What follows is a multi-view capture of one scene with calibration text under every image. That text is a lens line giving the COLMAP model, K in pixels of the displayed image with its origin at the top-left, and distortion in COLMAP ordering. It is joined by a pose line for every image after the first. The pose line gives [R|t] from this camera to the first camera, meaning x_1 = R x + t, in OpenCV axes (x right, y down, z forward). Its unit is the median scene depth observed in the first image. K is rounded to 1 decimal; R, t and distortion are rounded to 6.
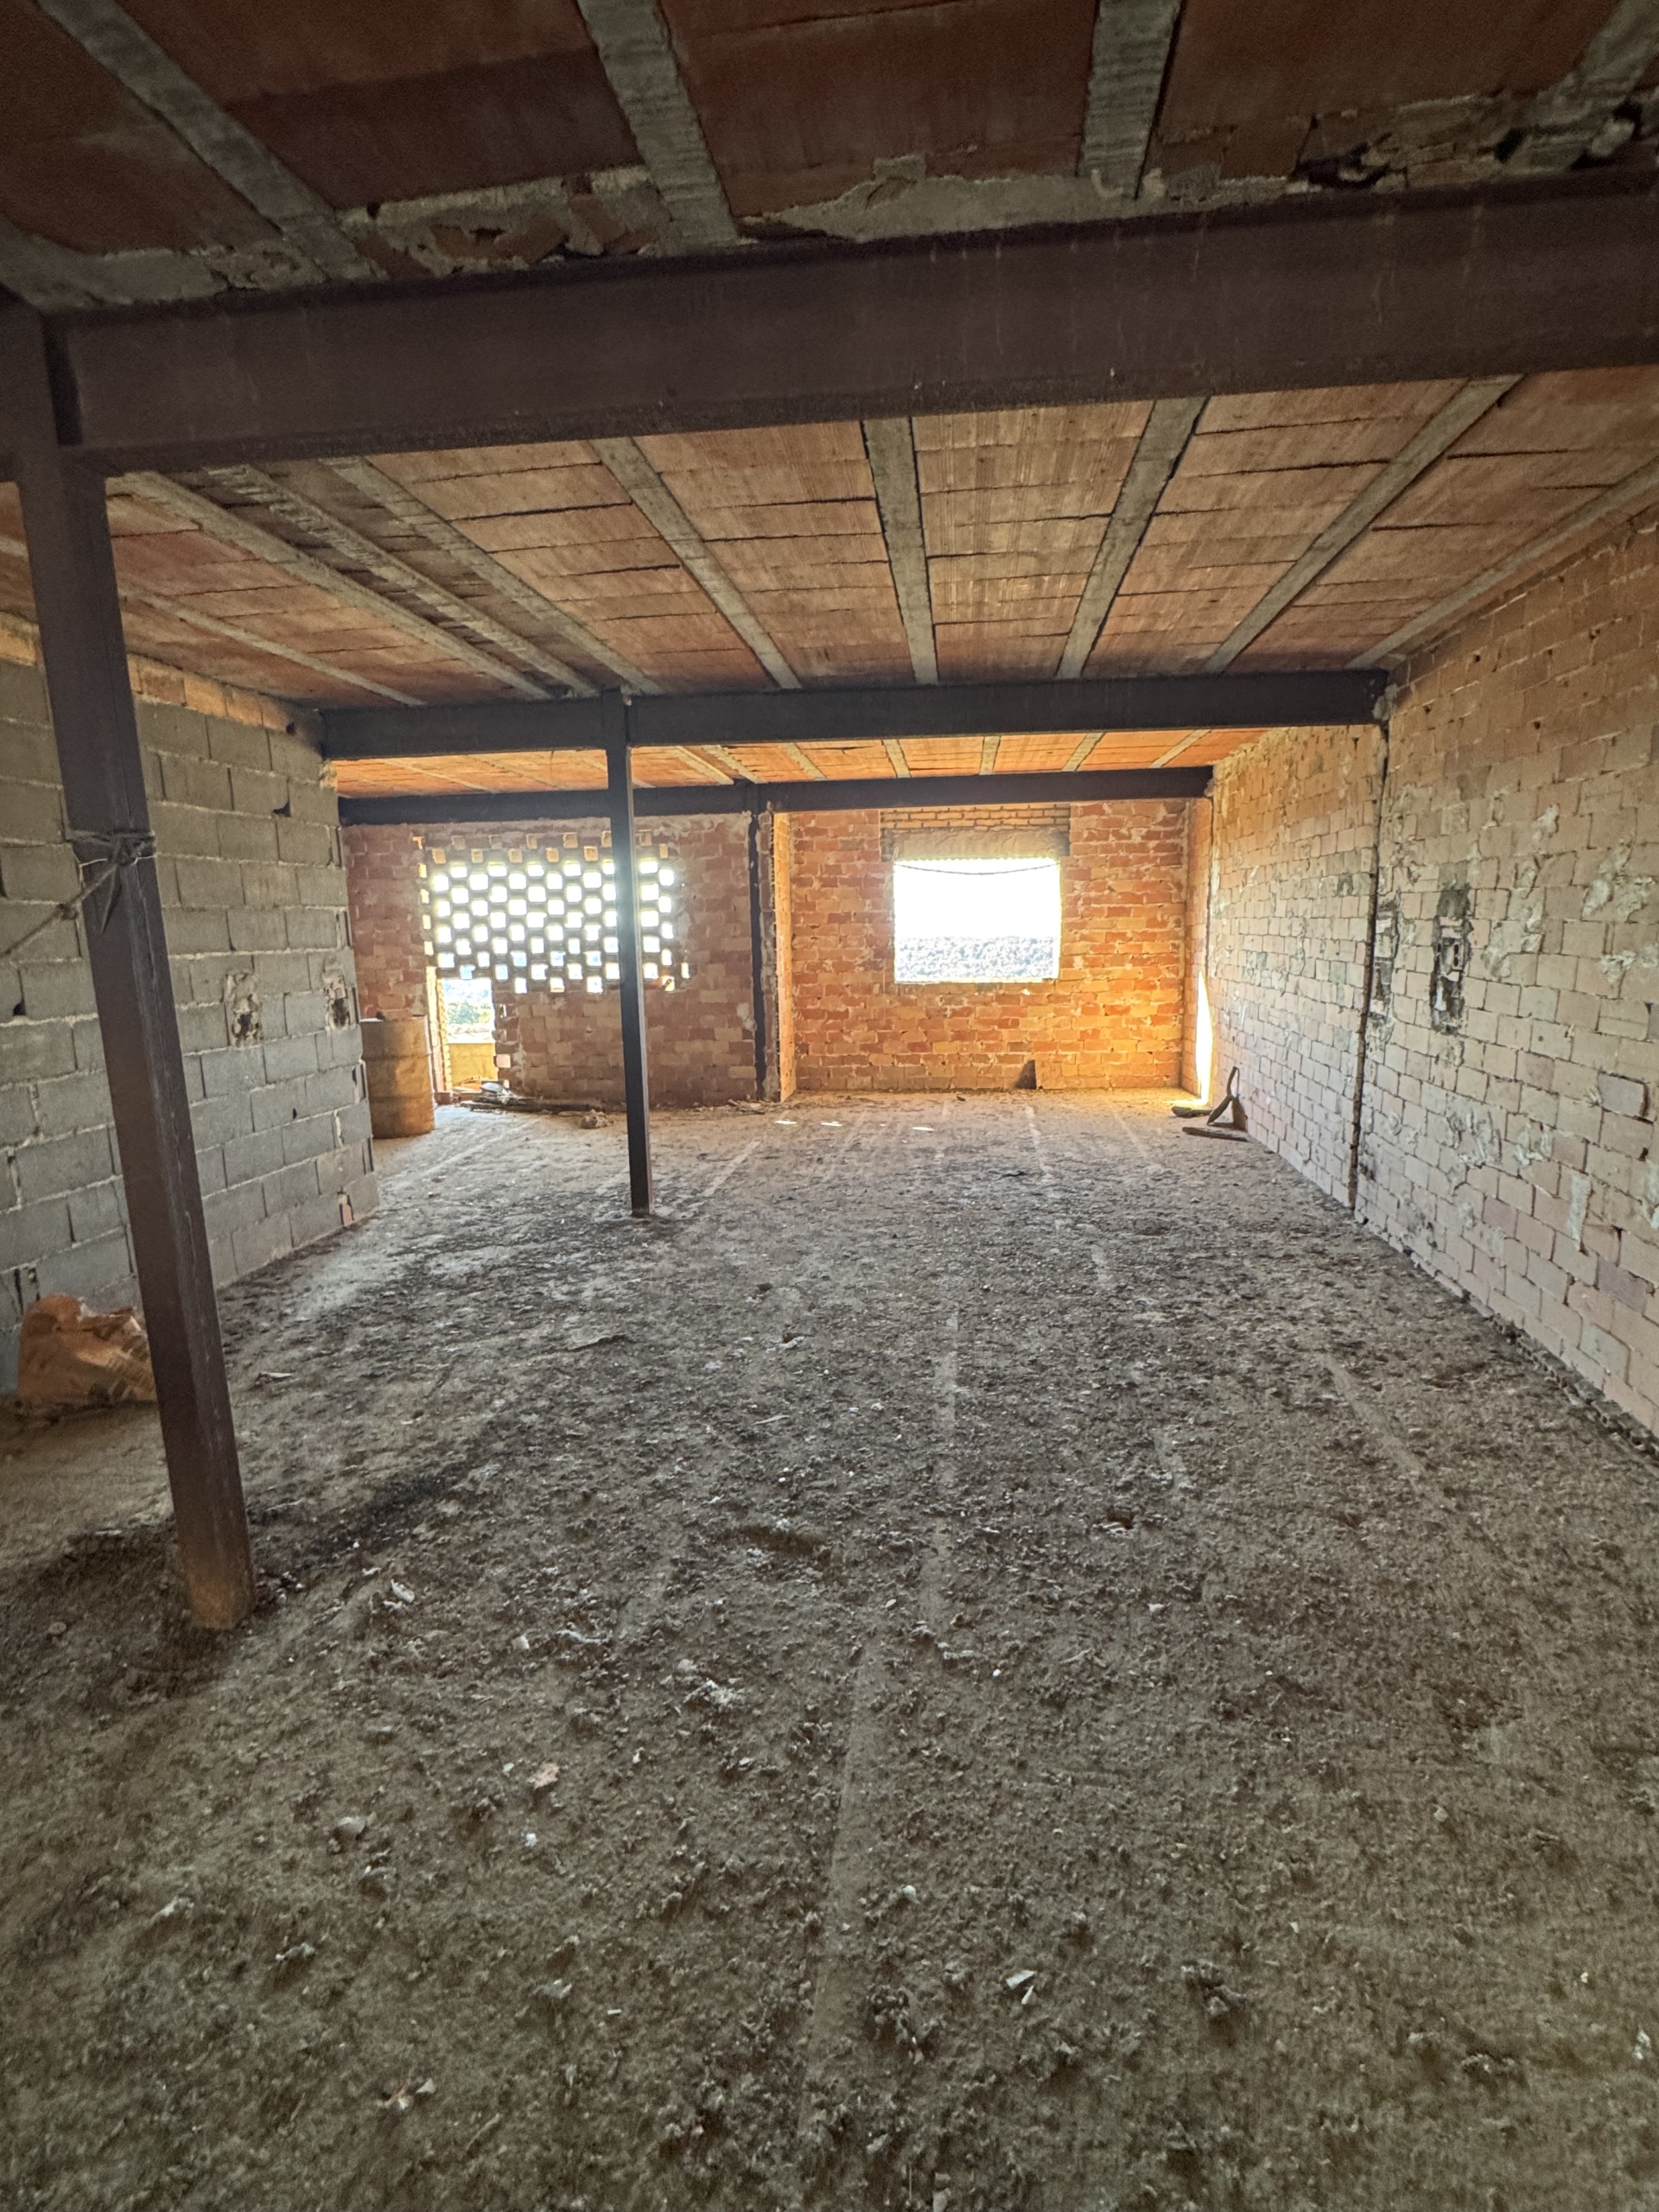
lens RADIAL K [[1014.5, 0, 840.2], [0, 1014.5, 1103.7], [0, 0, 1]] dist [-0.003267, 0.000327]
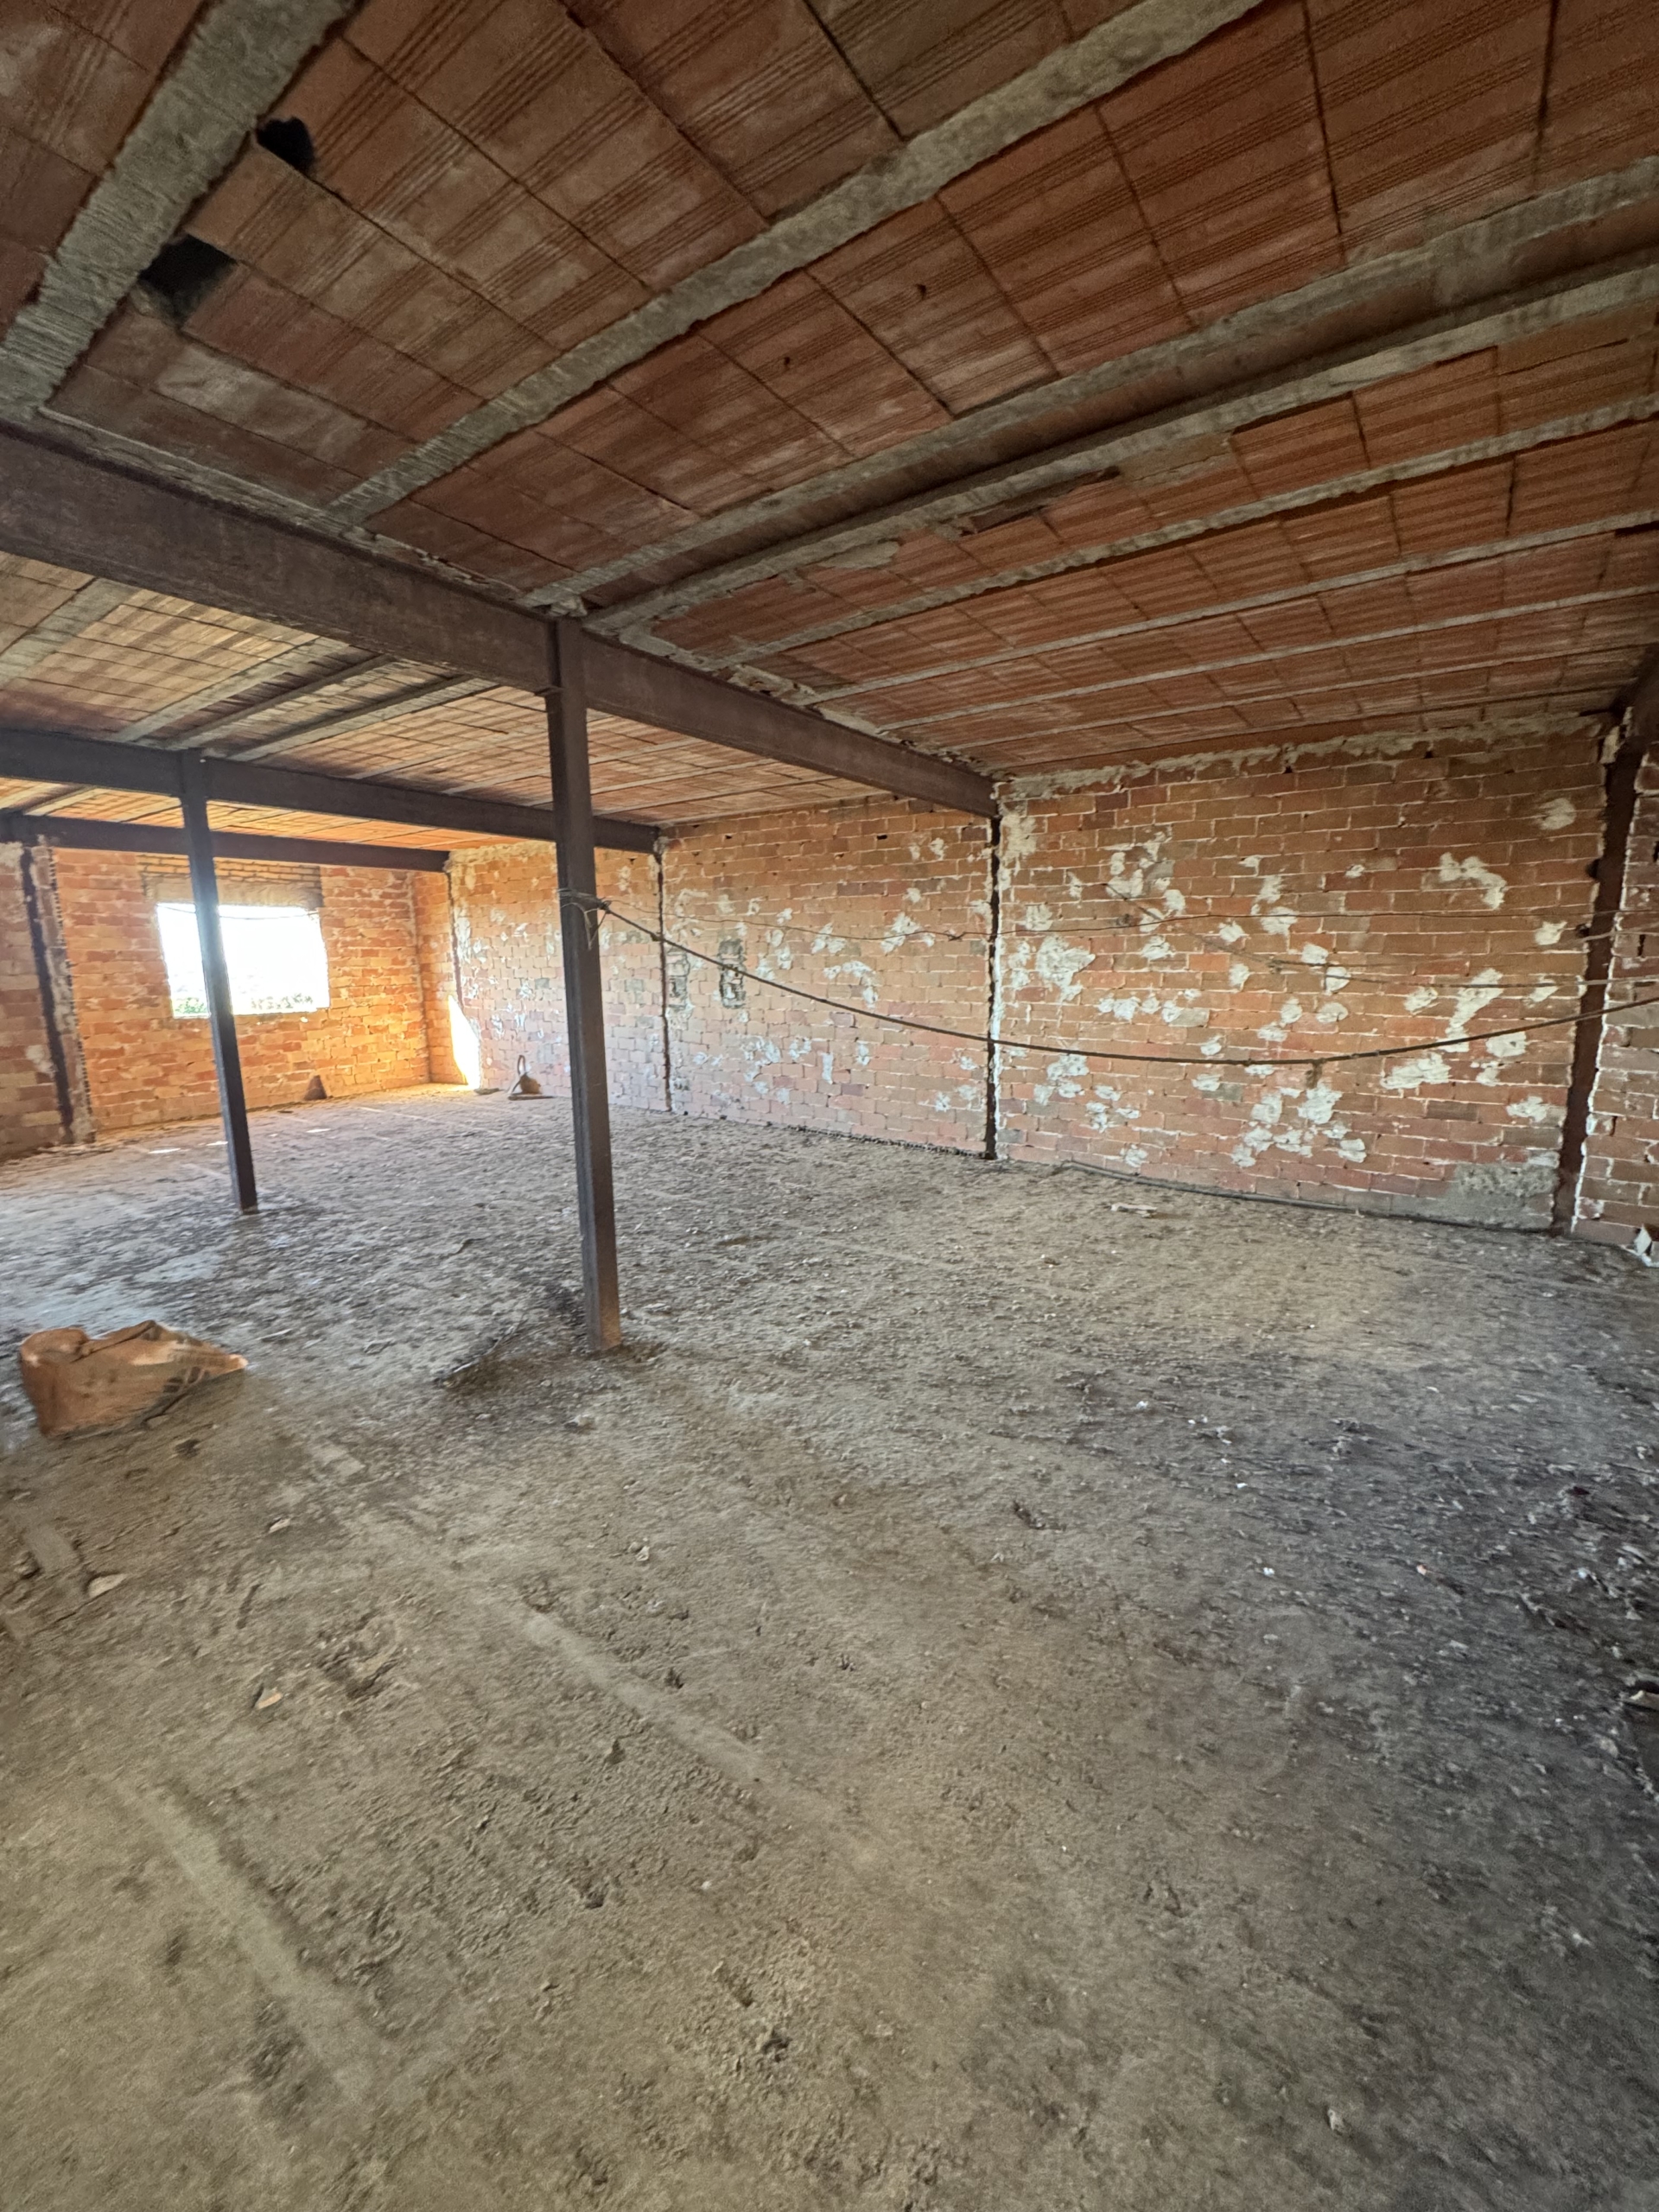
lens RADIAL K [[874.7, 0, 825.8], [0, 874.7, 1103.9], [0, 0, 1]] dist [-0.001517, 0.000323]
pose [[0.480612, -0.138020, 0.866004, -0.817650], [0.159555, 0.984816, 0.068407, 0.029425], [-0.862296, 0.105298, 0.495337, -0.052532]]
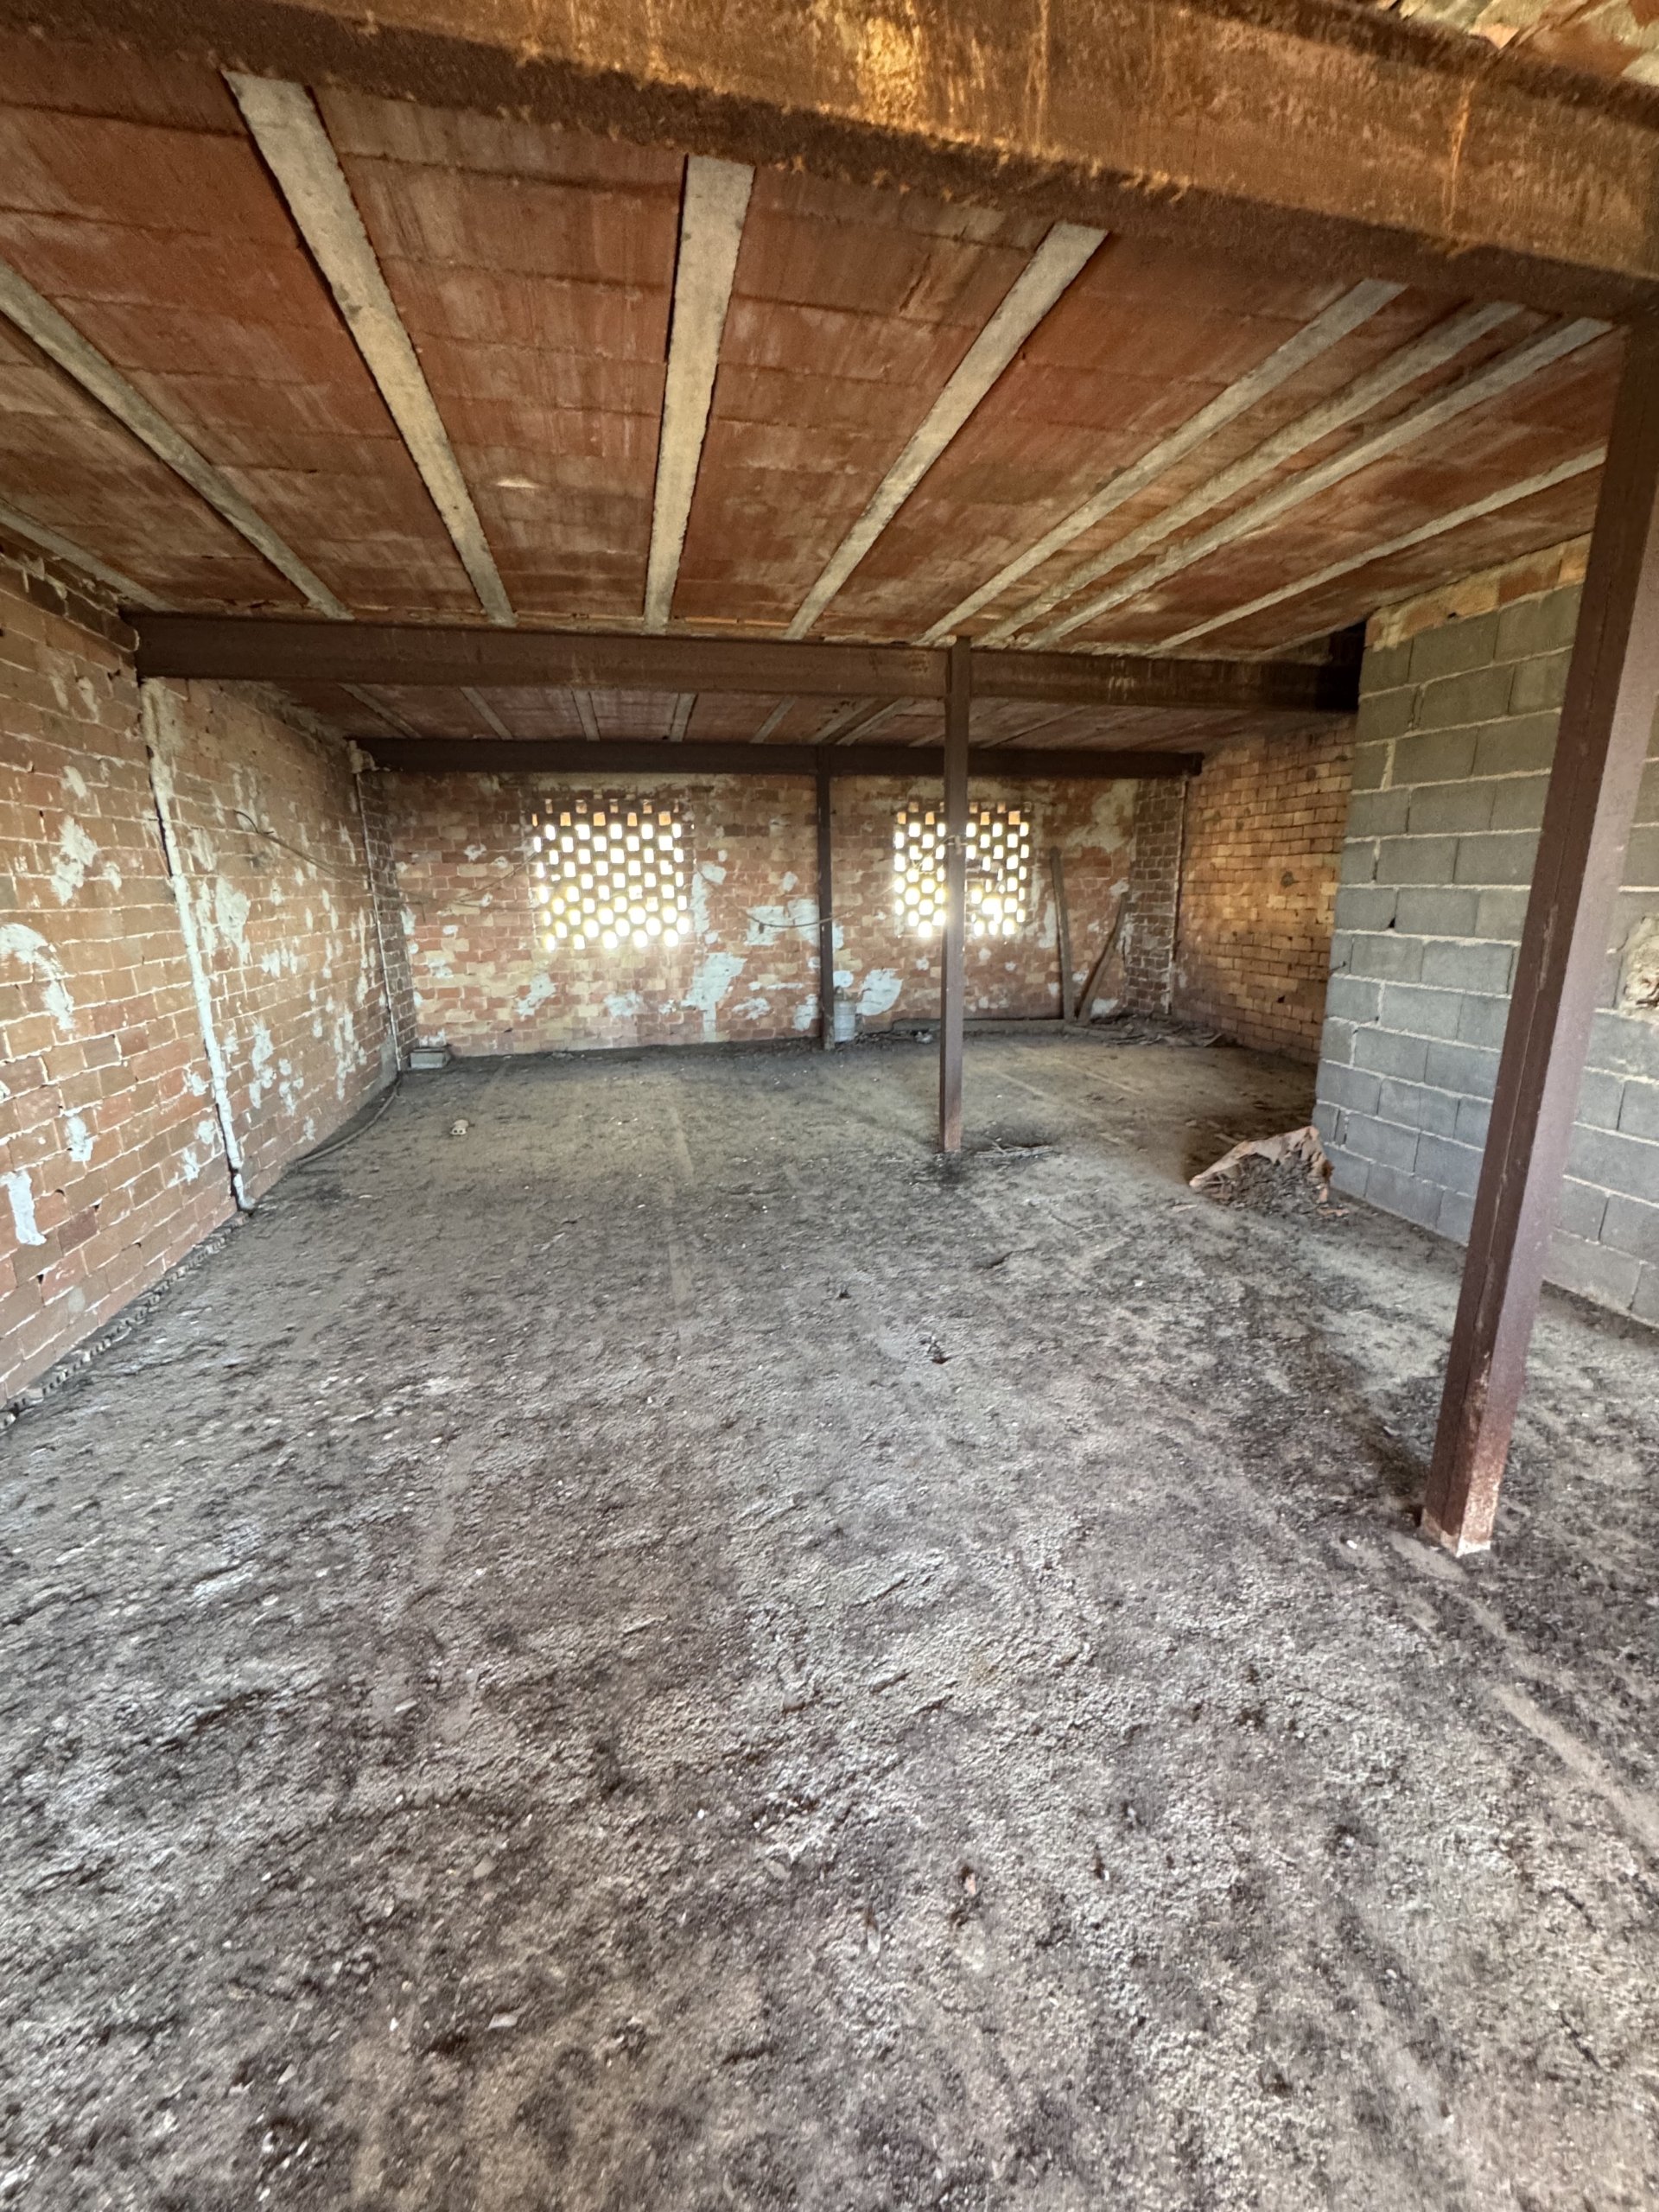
lens RADIAL K [[874.7, 0, 828.4], [0, 874.7, 1104.8], [0, 0, 1]] dist [-0.001517, 0.000323]
pose [[-0.939032, 0.122724, -0.321183, 0.176330], [-0.023893, 0.908582, 0.417024, -0.243638], [0.342999, 0.399272, -0.850255, 1.328460]]
